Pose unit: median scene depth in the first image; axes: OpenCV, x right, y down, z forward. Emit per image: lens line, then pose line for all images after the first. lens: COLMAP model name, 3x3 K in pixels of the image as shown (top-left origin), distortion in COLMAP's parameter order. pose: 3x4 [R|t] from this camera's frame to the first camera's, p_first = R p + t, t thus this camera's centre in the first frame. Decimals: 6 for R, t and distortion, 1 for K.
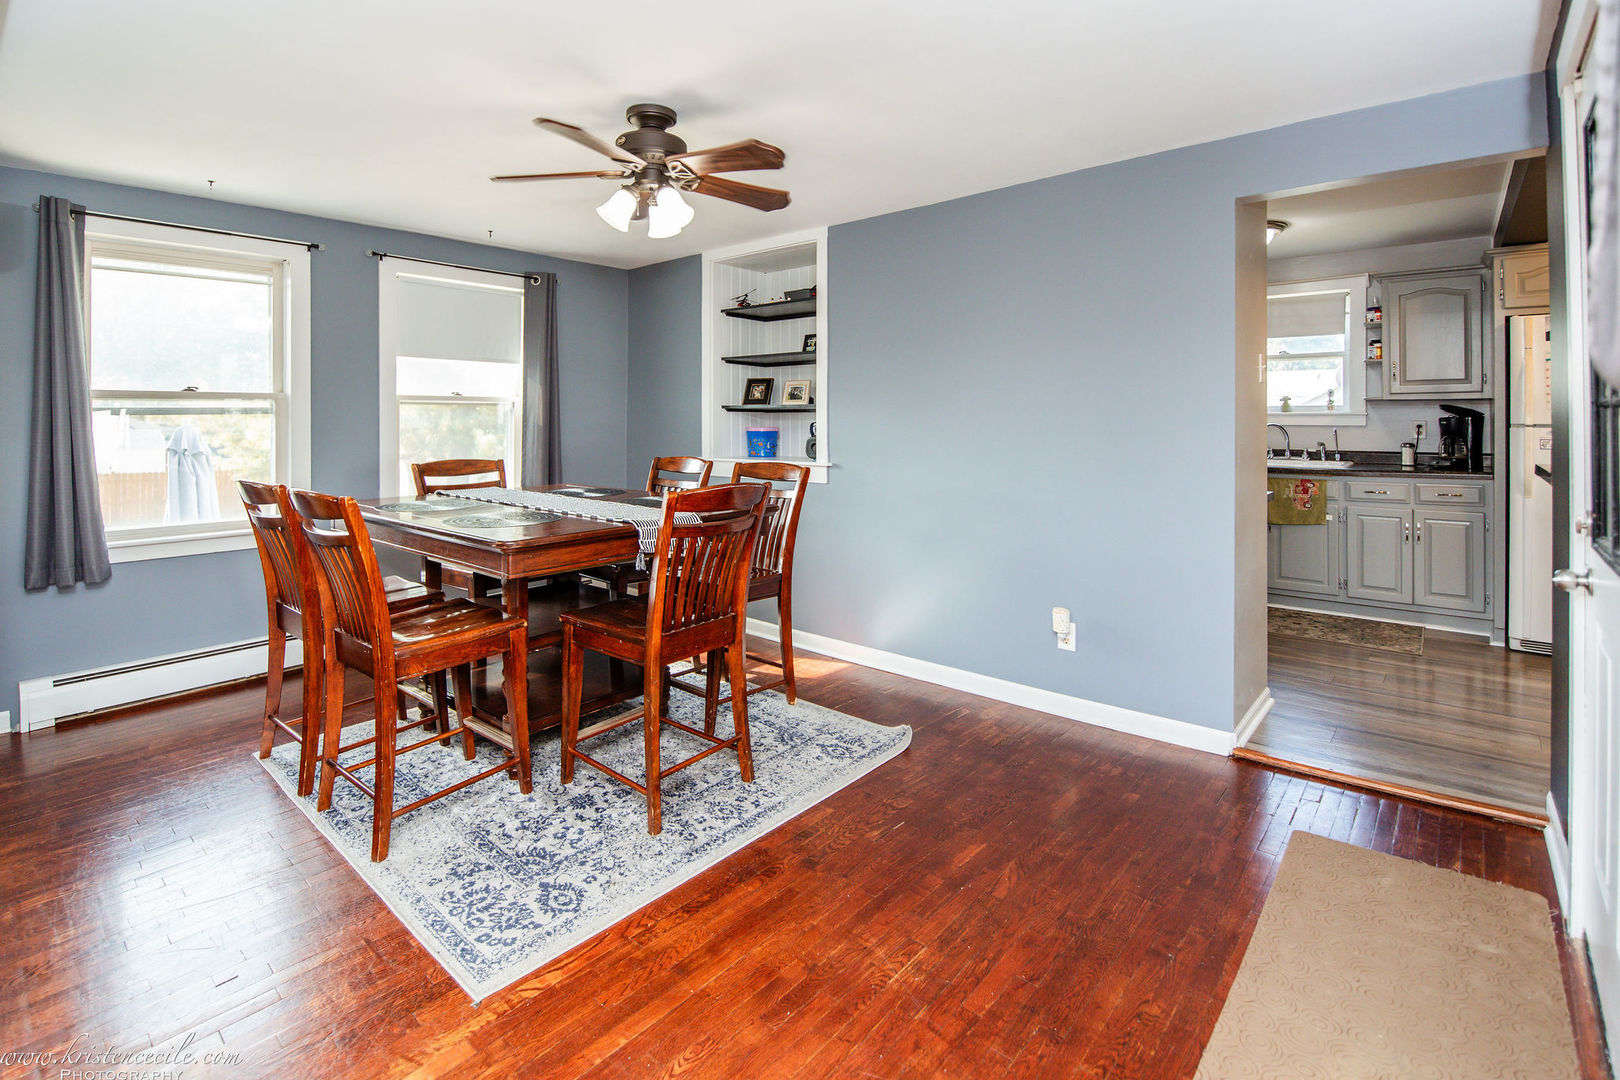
lens RADIAL K [[721.7, 0, 841.9], [0, 721.7, 429.5], [0, 0, 1]] dist [-0.013239, -0.001500]
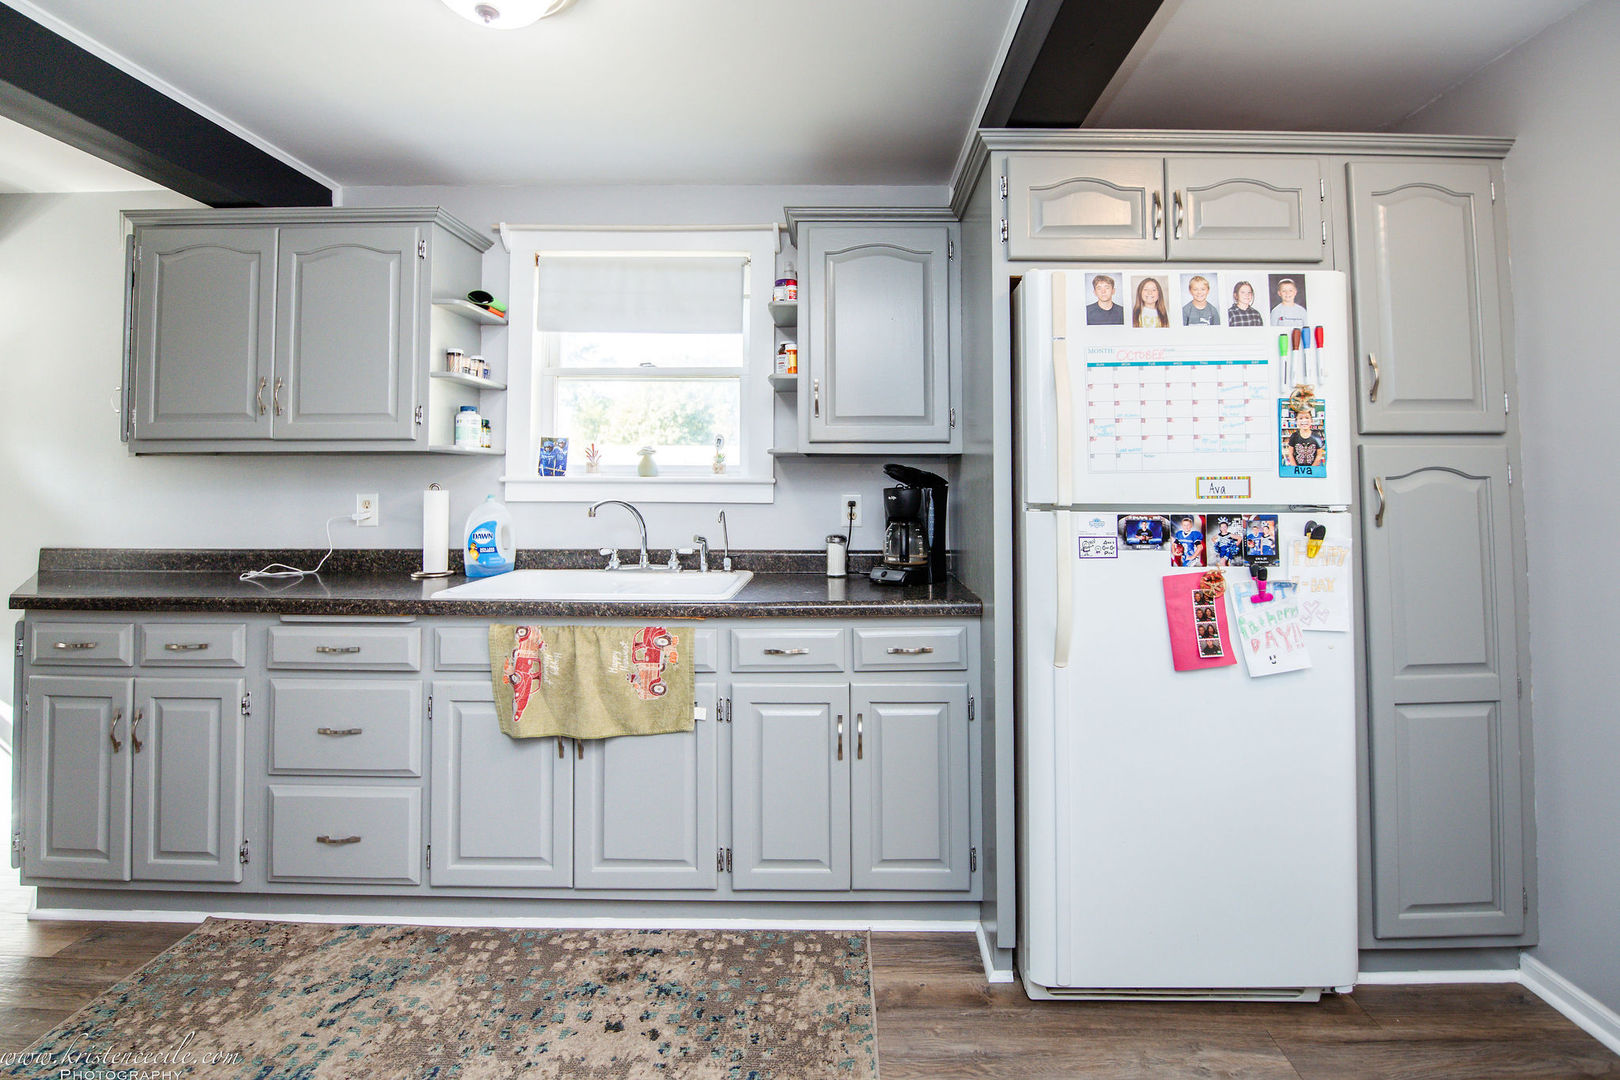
lens RADIAL K [[721.7, 0, 847.6], [0, 721.7, 454.3], [0, 0, 1]] dist [-0.013239, -0.001500]
pose [[0.756678, 0.035615, 0.652817, 0.469779], [0.002783, 0.998331, -0.057691, -0.011356], [-0.653782, 0.045470, 0.755315, 0.619350]]
